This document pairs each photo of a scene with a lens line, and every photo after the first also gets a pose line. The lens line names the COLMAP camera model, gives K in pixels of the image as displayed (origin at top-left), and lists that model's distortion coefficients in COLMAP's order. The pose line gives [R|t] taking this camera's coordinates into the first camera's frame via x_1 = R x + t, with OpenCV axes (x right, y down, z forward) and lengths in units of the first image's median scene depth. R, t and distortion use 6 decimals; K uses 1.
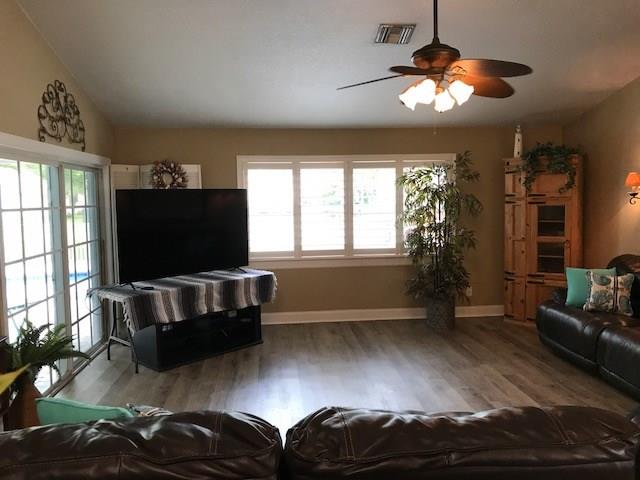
lens RADIAL K [[525.7, 0, 320.0], [0, 525.7, 240.0], [0, 0, 1]] dist [0.096738, -0.263515]
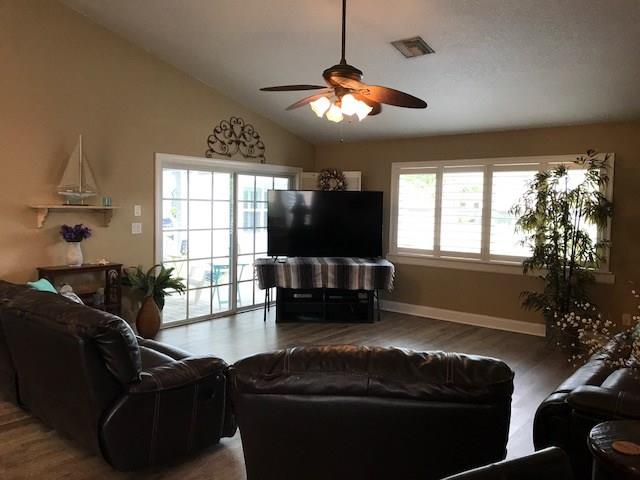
lens RADIAL K [[525.7, 0, 320.0], [0, 525.7, 240.0], [0, 0, 1]] dist [0.096738, -0.263515]
pose [[0.697050, 0.075786, -0.713006, 0.602922], [-0.088217, 0.995908, 0.019613, -0.000250], [0.711575, 0.049228, 0.700883, 0.091938]]
